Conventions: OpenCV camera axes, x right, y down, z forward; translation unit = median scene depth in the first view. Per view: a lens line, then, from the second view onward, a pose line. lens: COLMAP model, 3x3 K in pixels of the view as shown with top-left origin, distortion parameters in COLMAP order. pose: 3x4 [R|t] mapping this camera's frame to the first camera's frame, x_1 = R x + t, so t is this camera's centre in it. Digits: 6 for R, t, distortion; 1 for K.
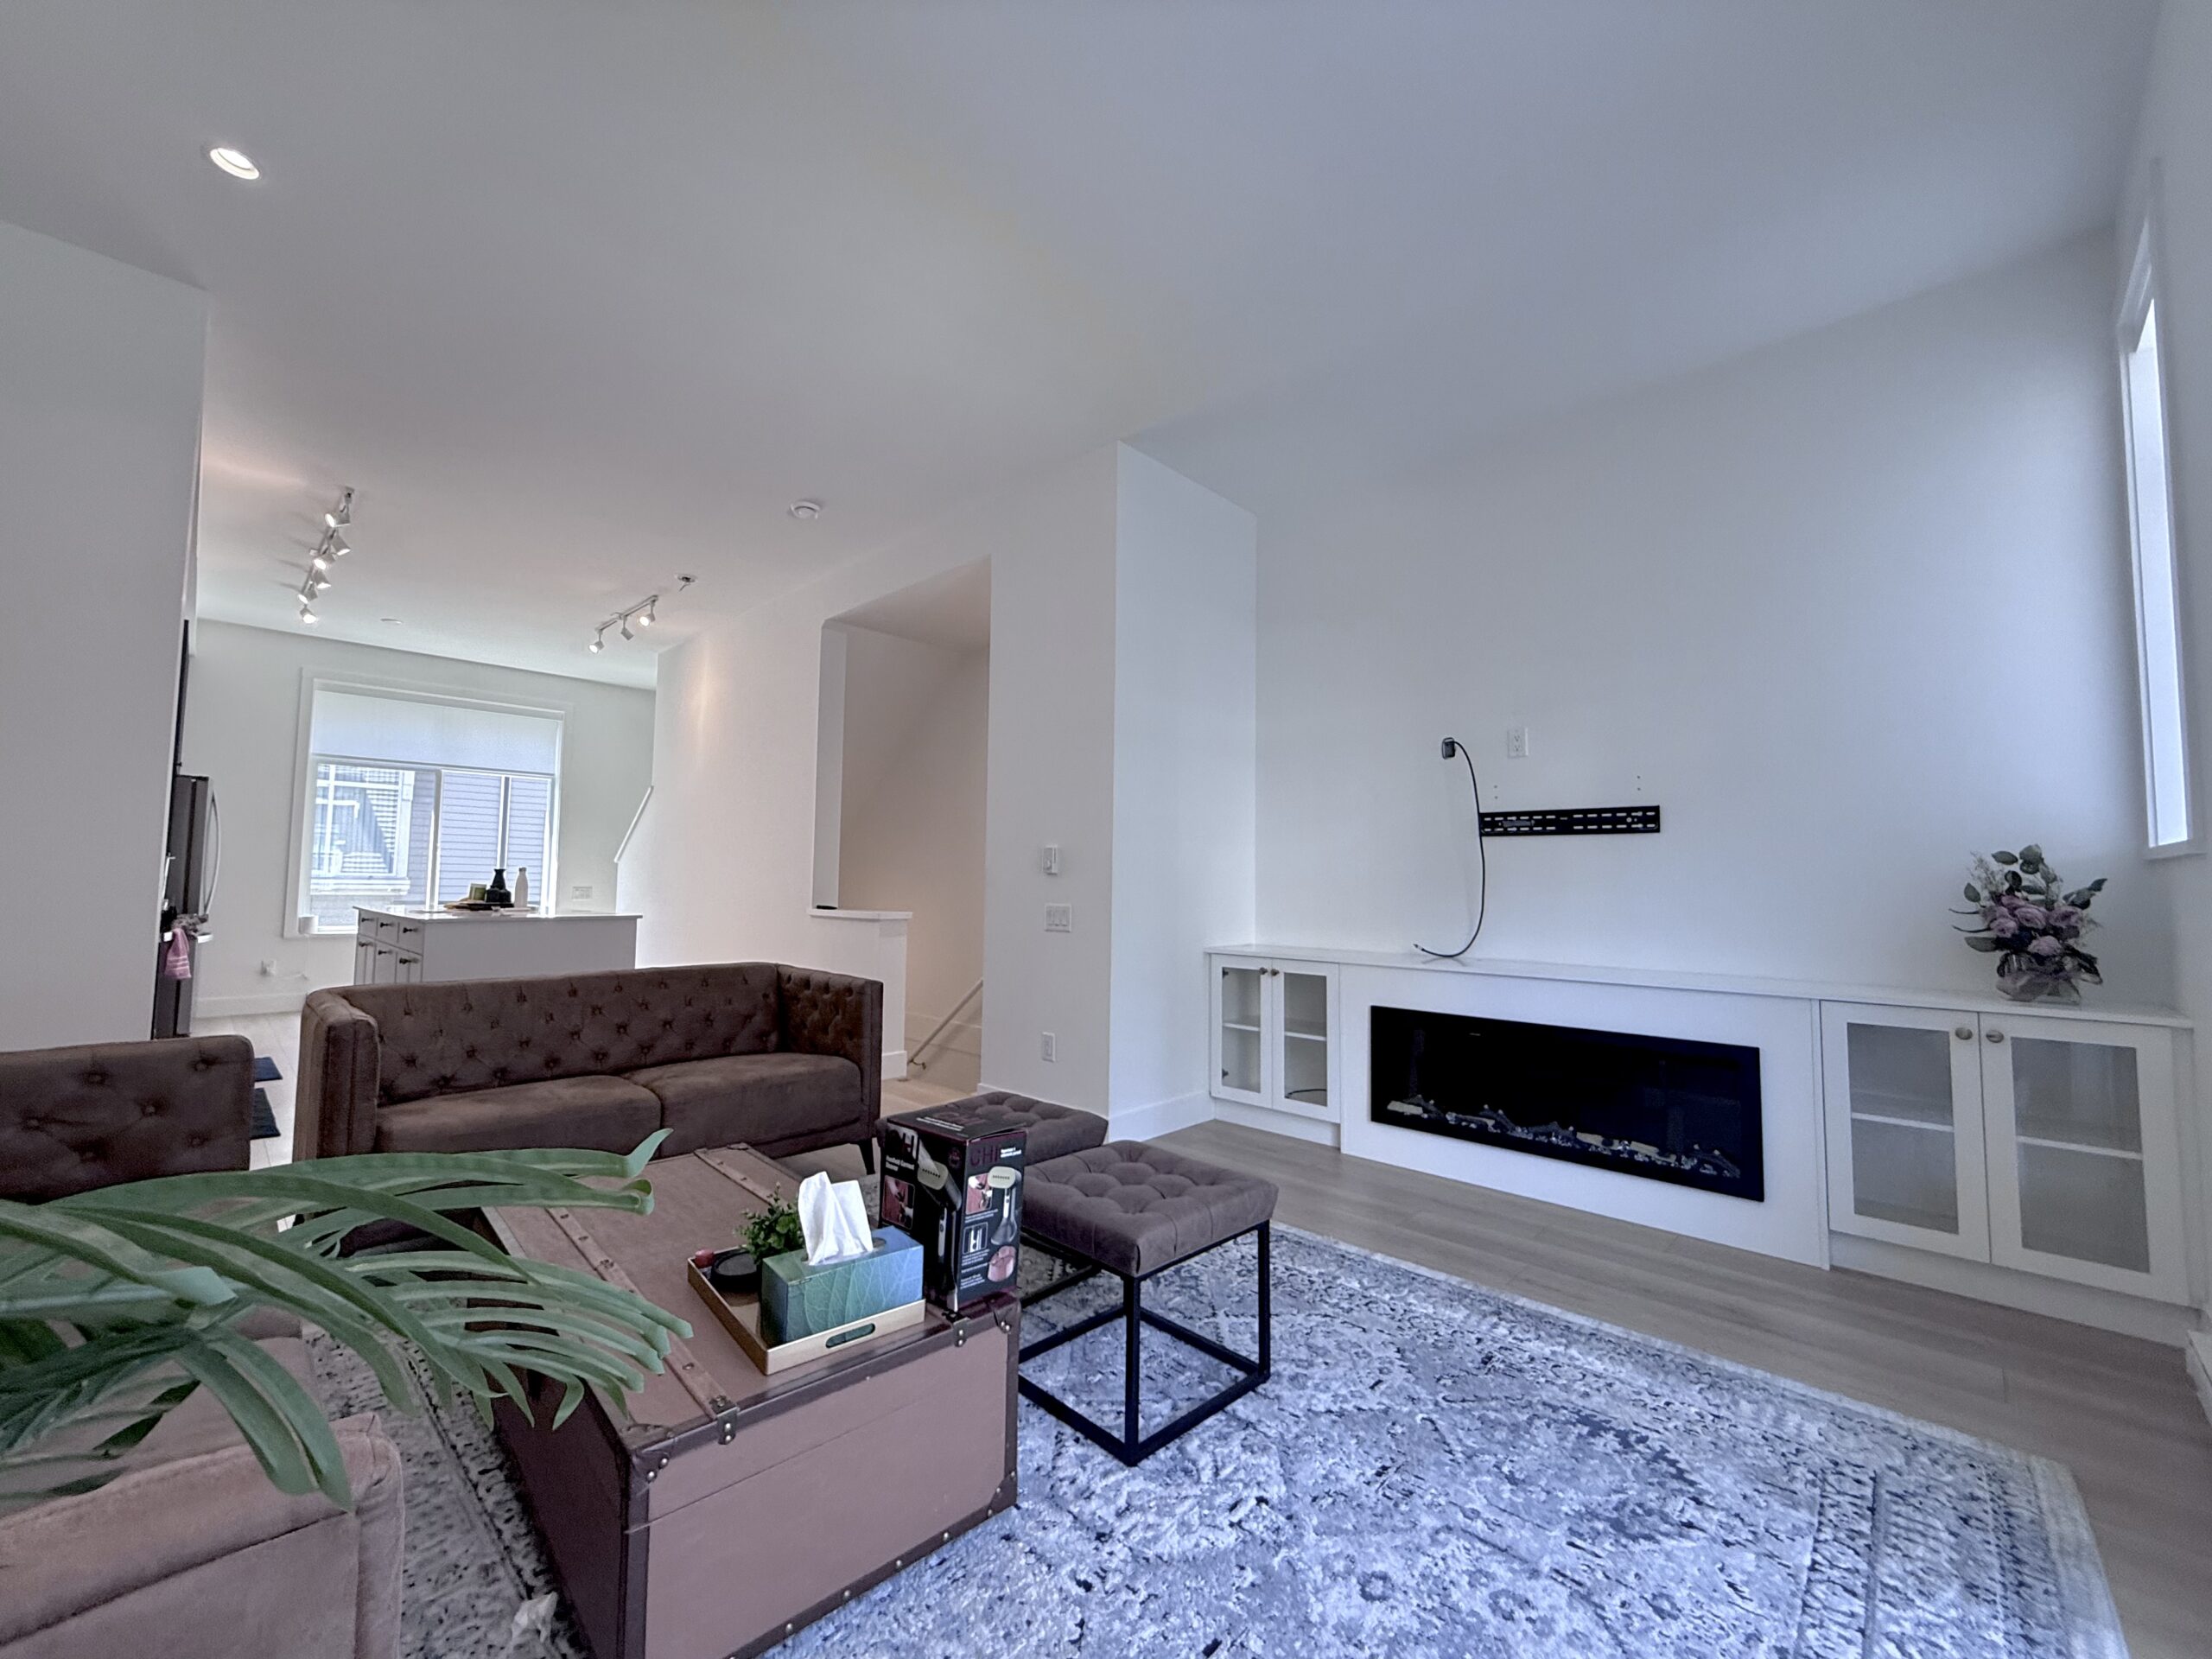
lens RADIAL K [[887.7, 0, 1102.4], [0, 887.7, 825.5], [0, 0, 1]] dist [-0.000483, 0.000130]
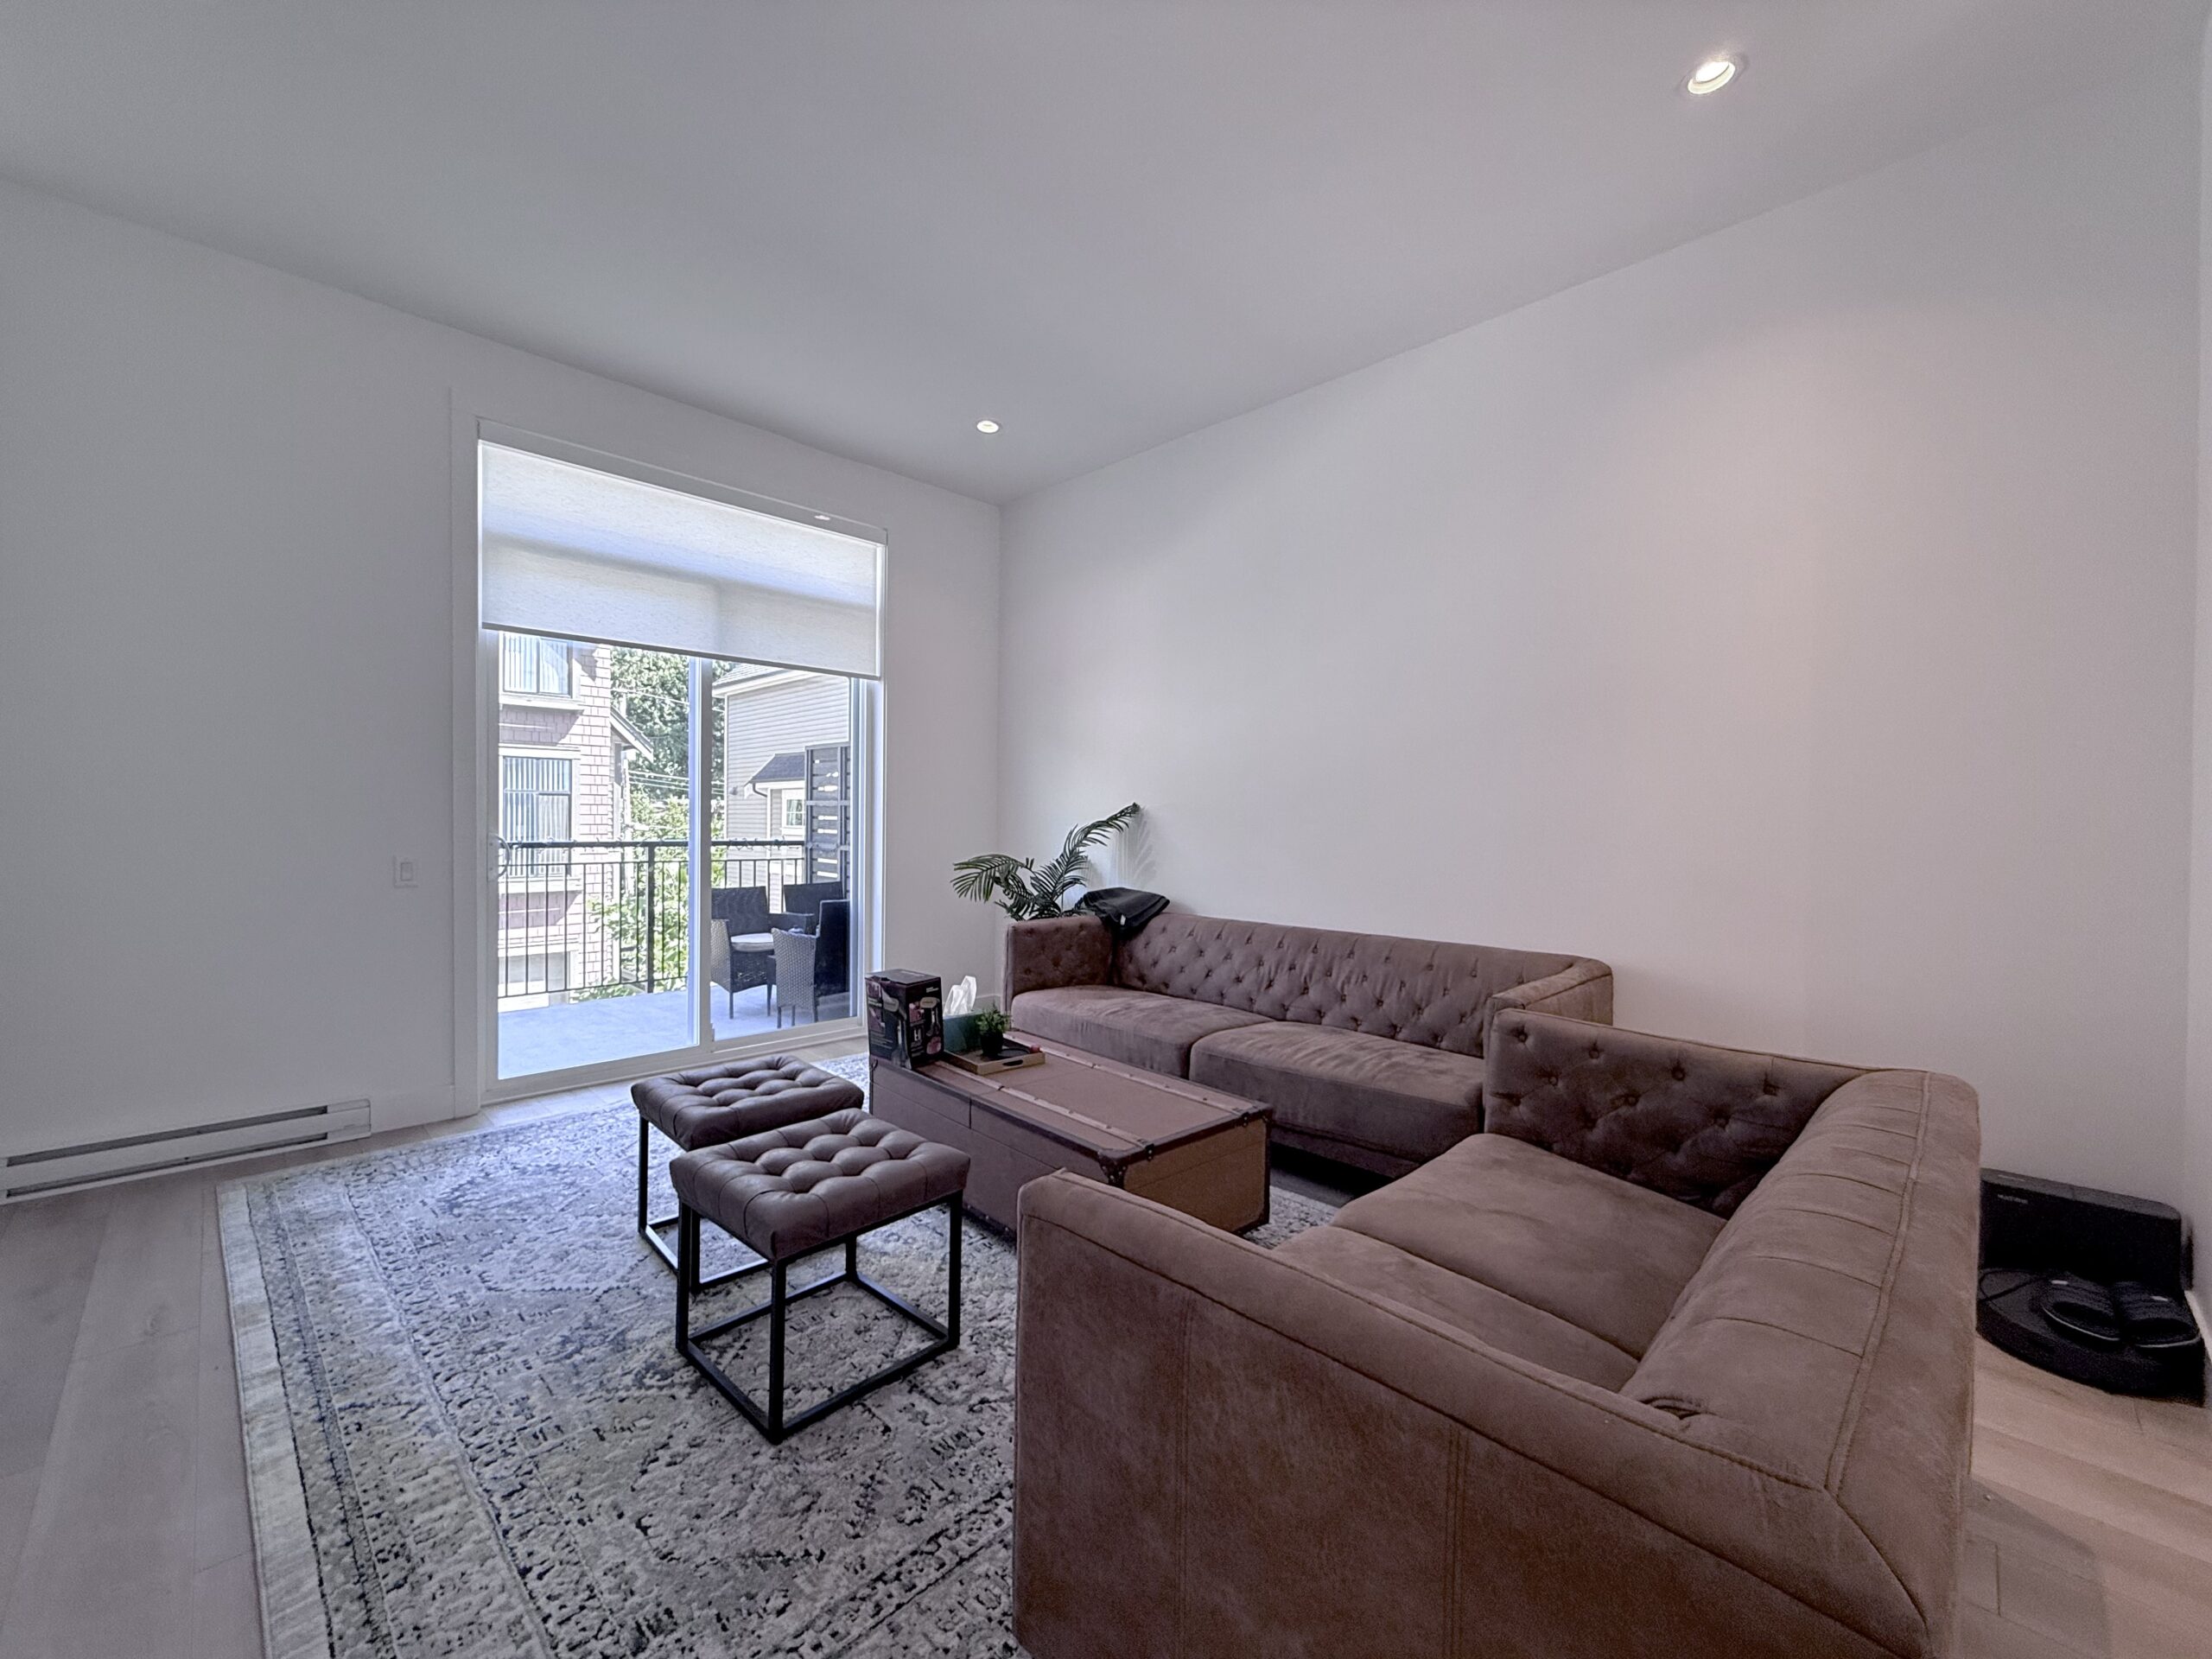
lens RADIAL K [[887.7, 0, 1102.4], [0, 887.7, 825.5], [0, 0, 1]] dist [-0.000483, 0.000130]
pose [[-0.999580, -0.023196, 0.017396, -0.514665], [-0.024144, 0.998115, -0.056416, 0.107346], [-0.016055, -0.056813, -0.998256, 2.446176]]
